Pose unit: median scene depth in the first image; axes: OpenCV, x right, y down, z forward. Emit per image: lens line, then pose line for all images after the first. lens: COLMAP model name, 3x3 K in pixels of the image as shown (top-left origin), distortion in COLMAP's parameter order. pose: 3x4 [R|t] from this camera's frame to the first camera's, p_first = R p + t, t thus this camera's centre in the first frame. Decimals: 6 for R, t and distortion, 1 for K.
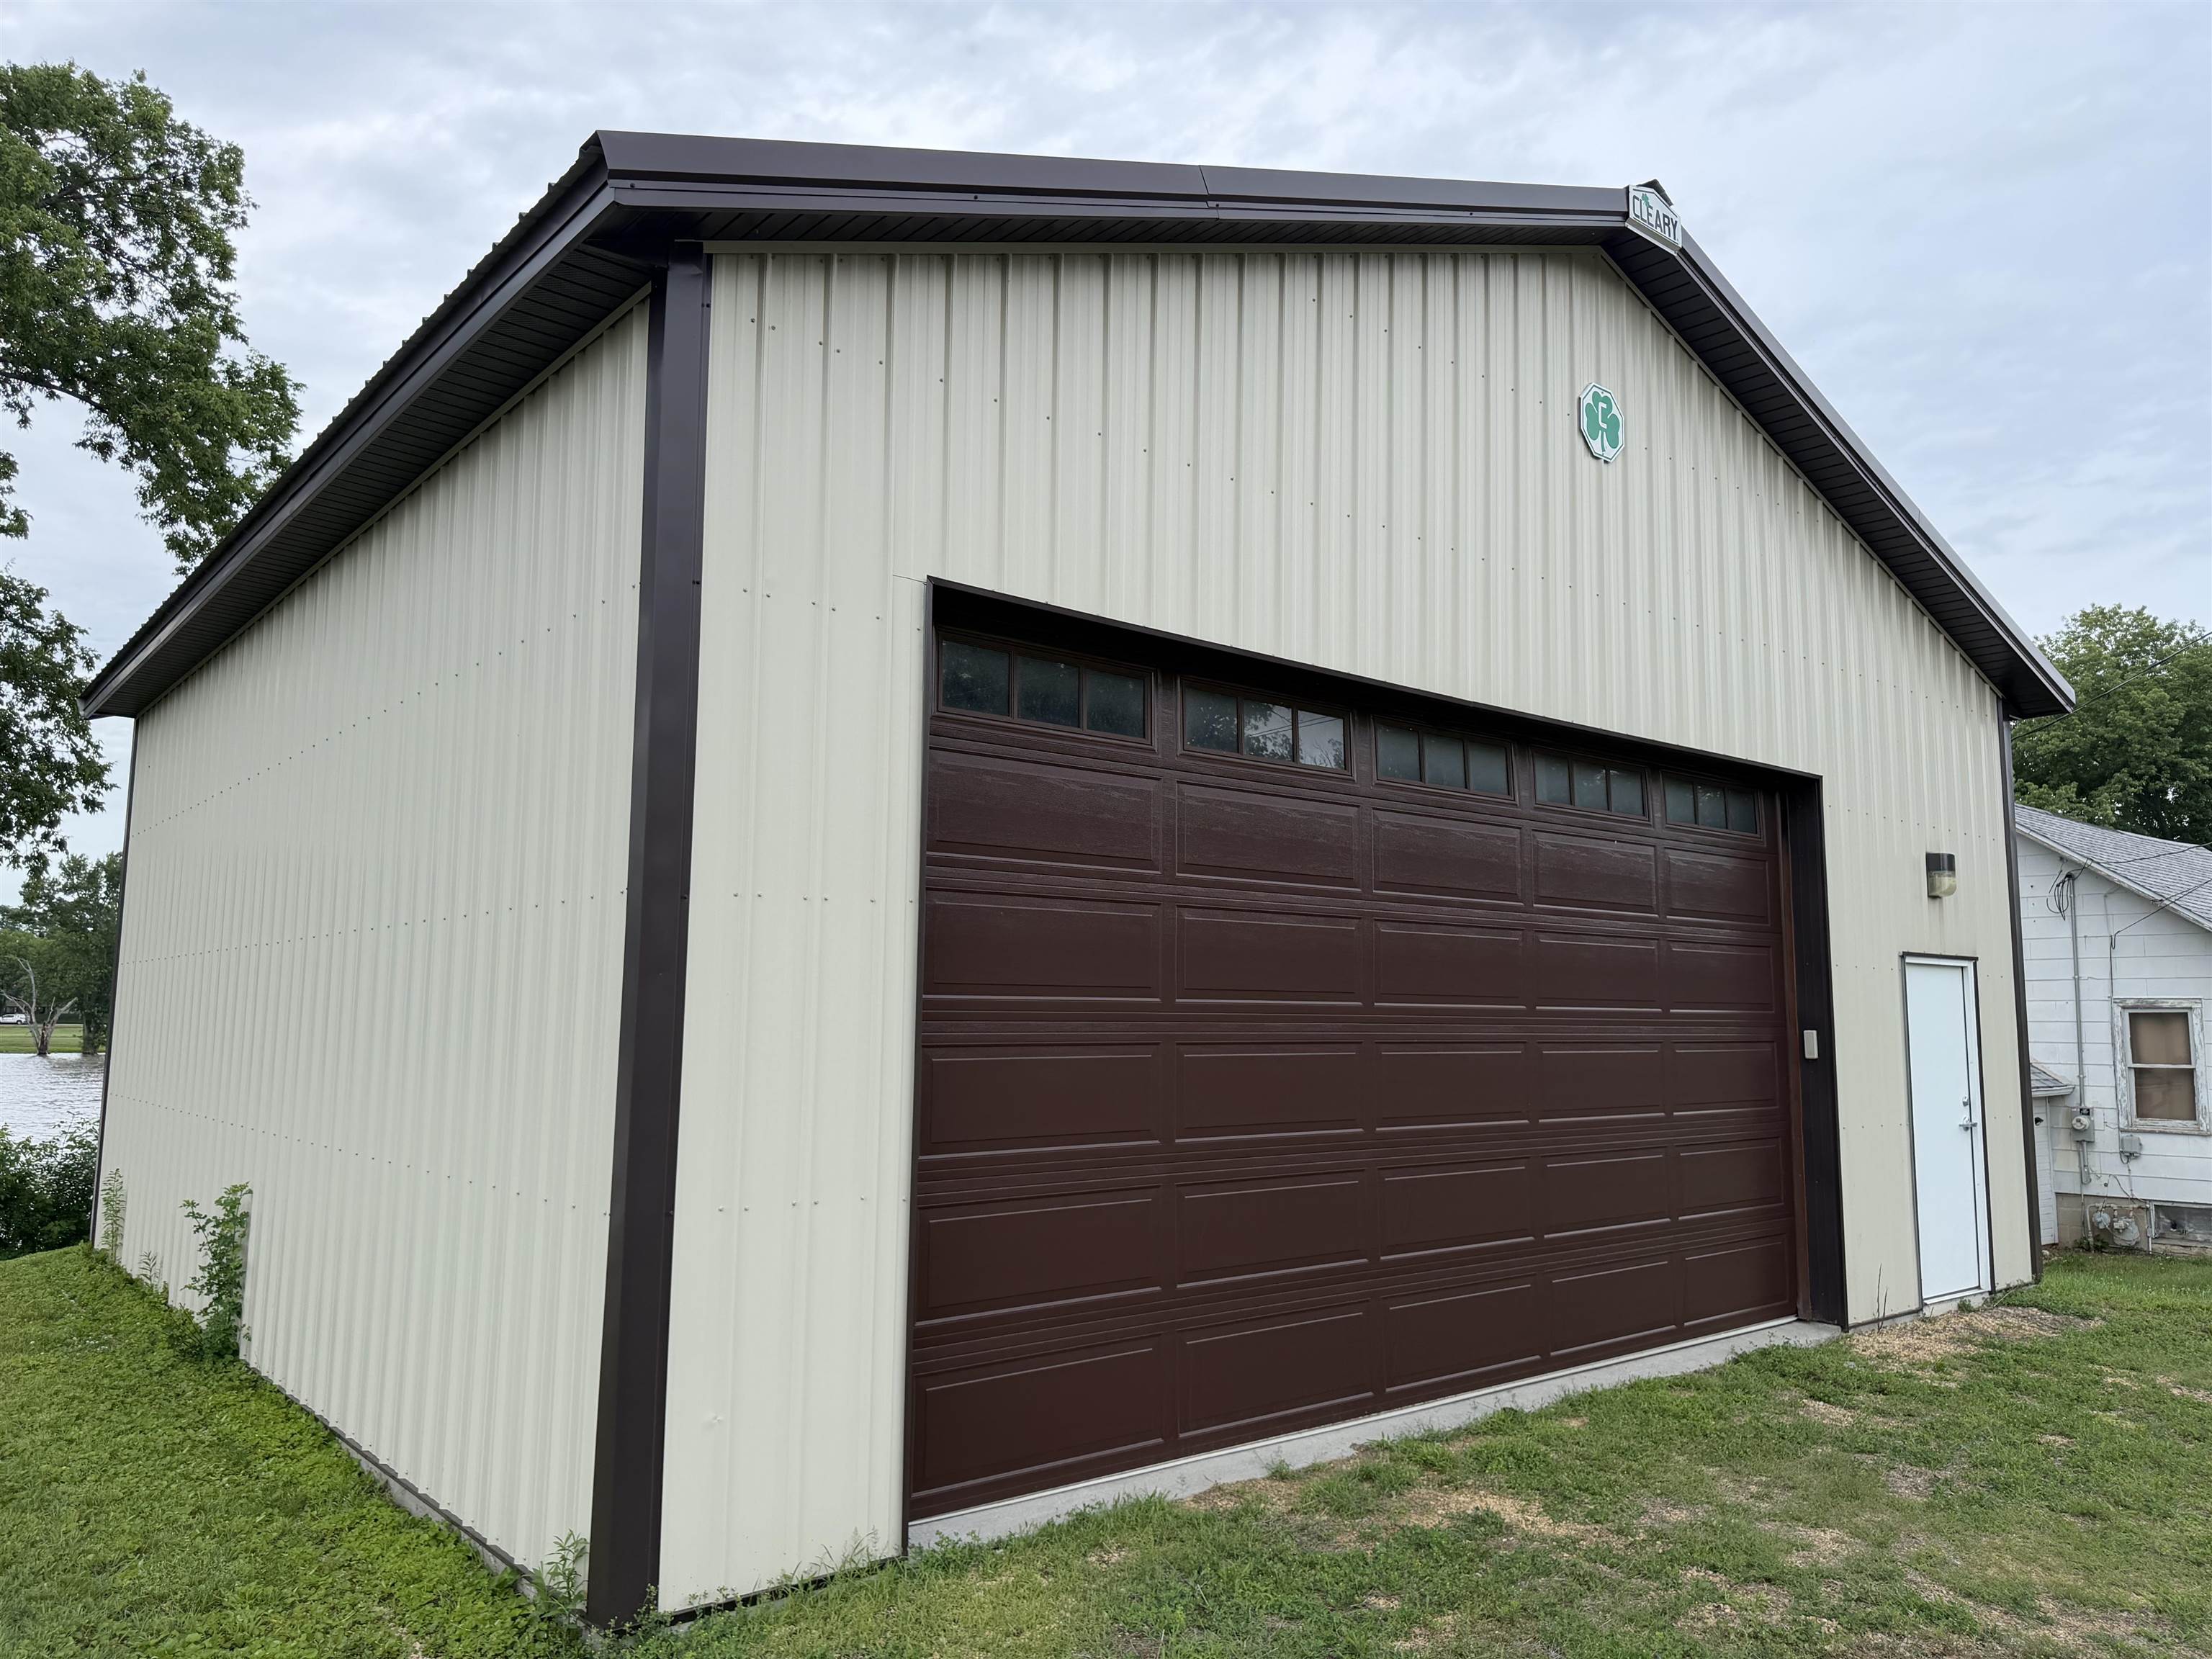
lens RADIAL K [[1564.4, 0, 1106.0], [0, 1564.4, 829.5], [0, 0, 1]] dist [0.001600, -0.000923]
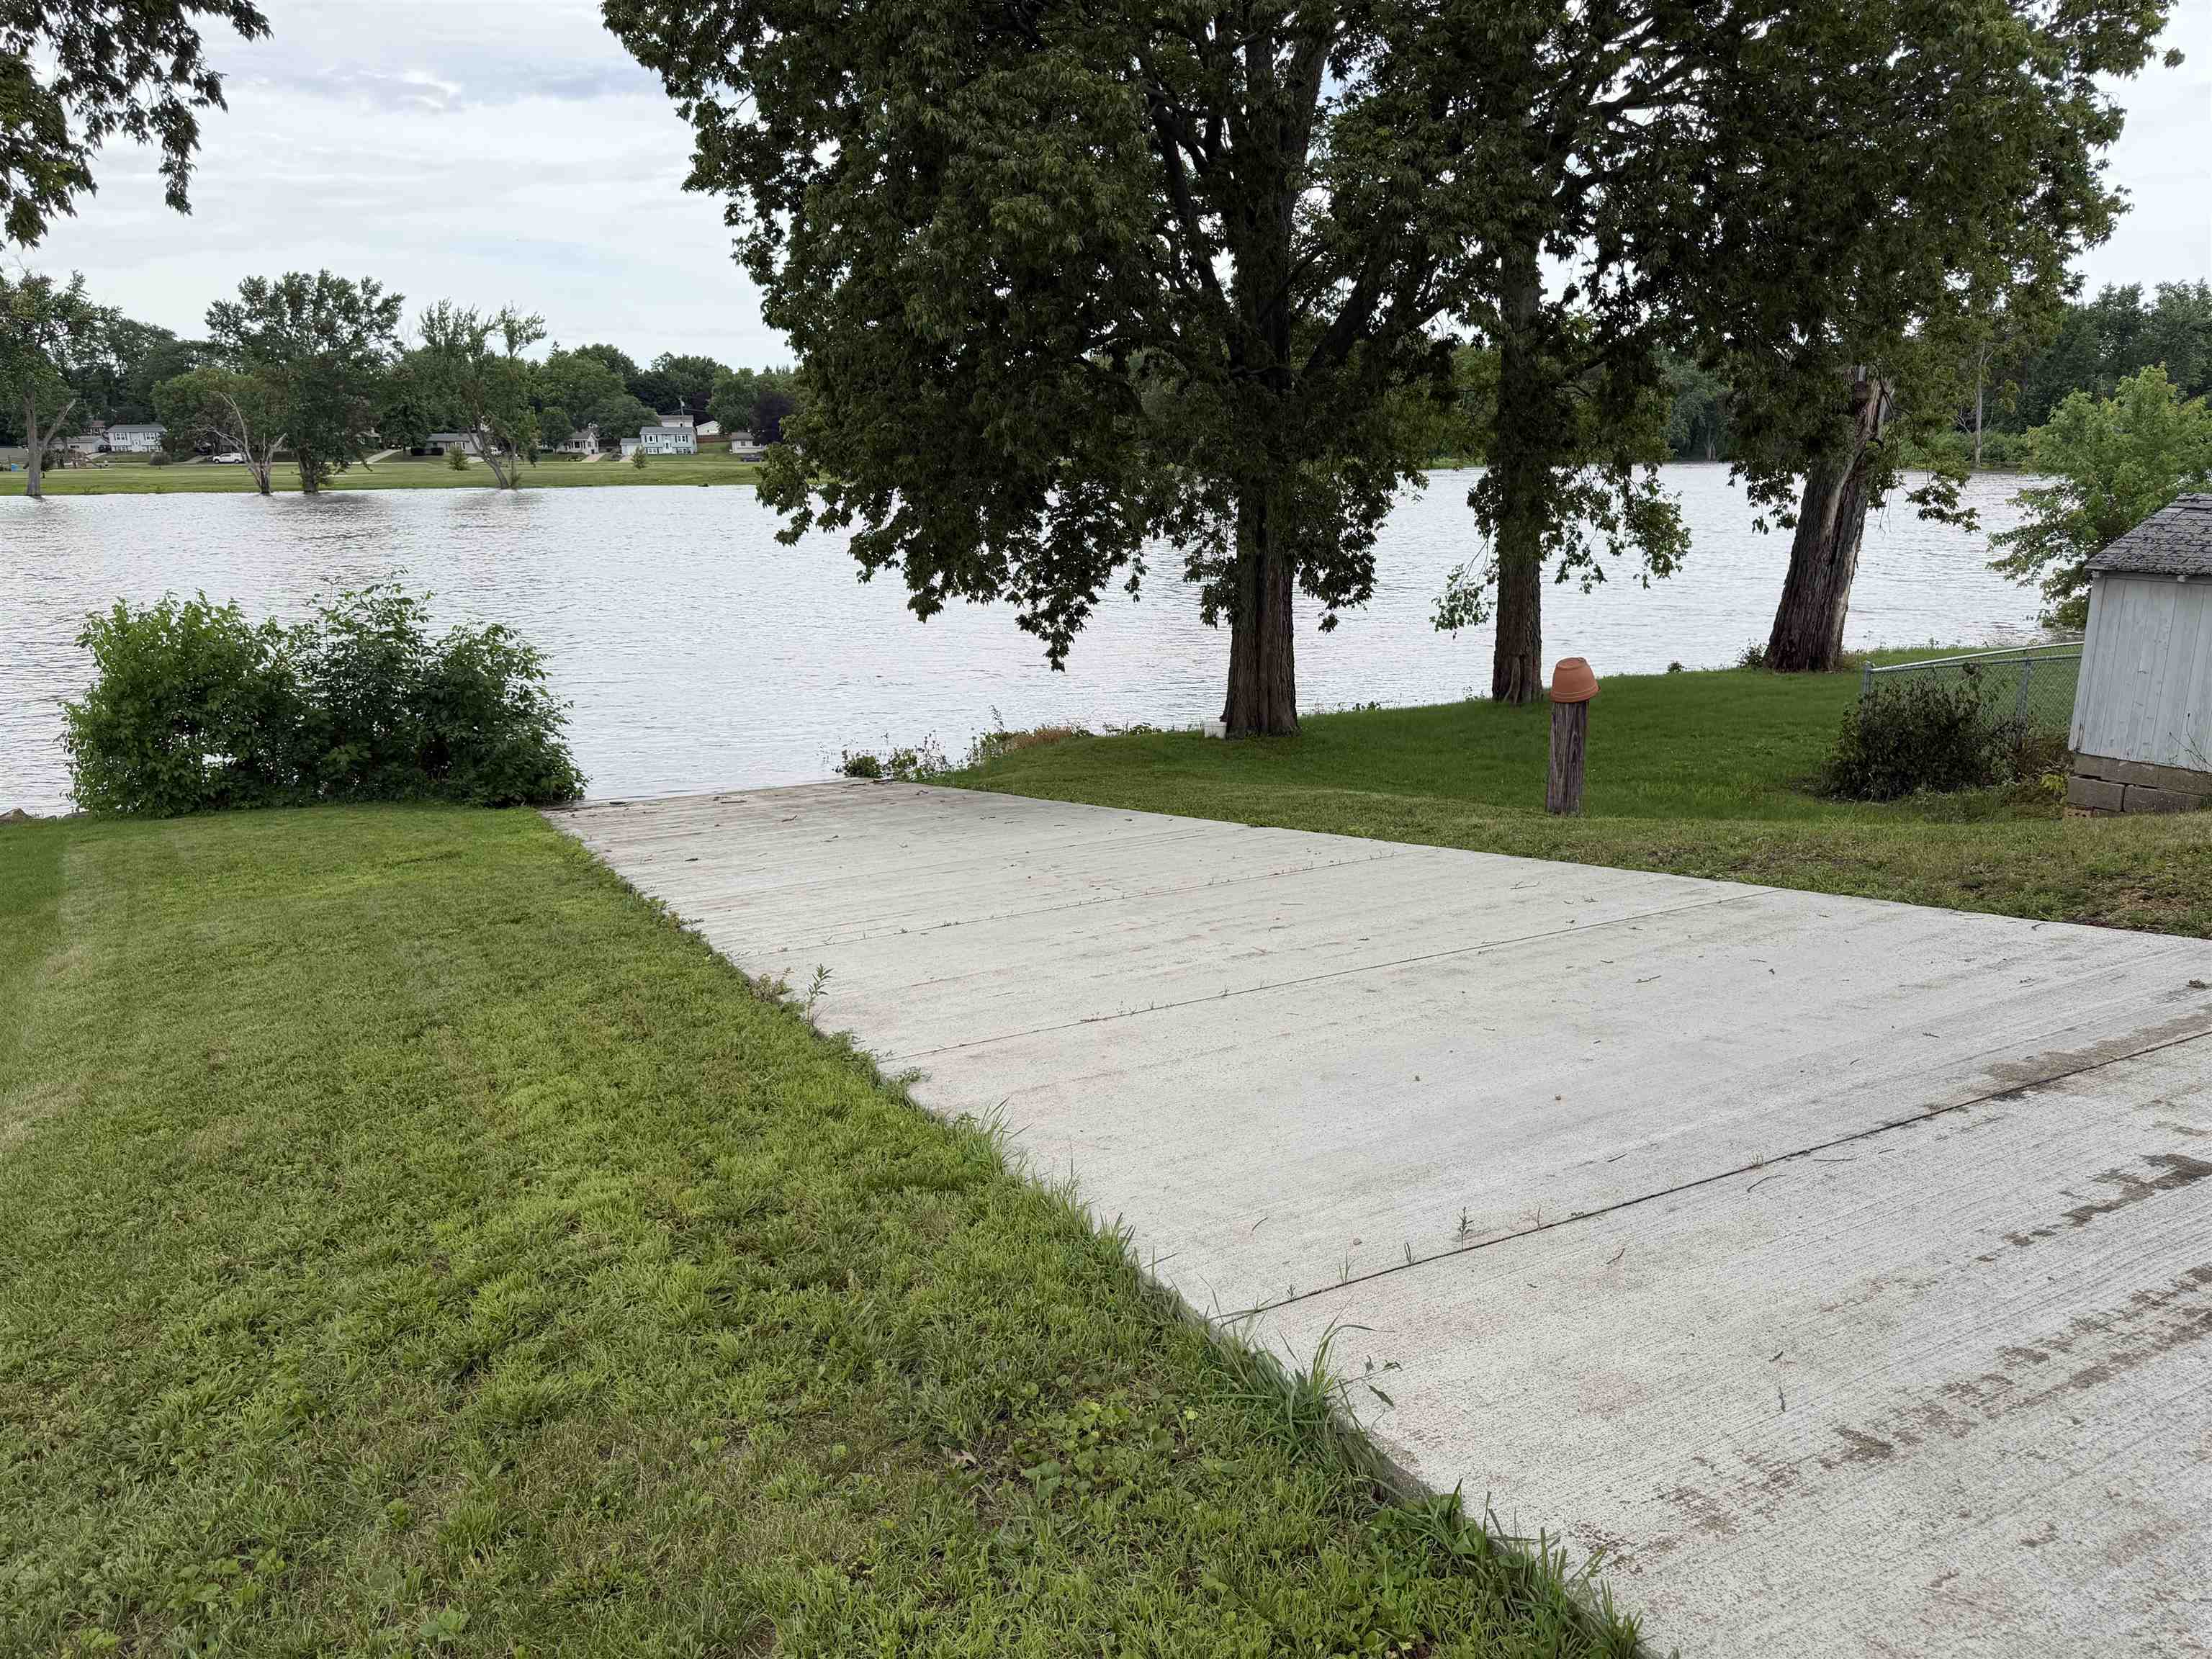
lens RADIAL K [[1564.4, 0, 1106.0], [0, 1564.4, 829.5], [0, 0, 1]] dist [0.001600, -0.000923]
pose [[0.993992, 0.009638, -0.109031, -0.283644], [0.029597, 0.935342, 0.352505, 0.063878], [0.105379, -0.353614, 0.929437, 0.417644]]
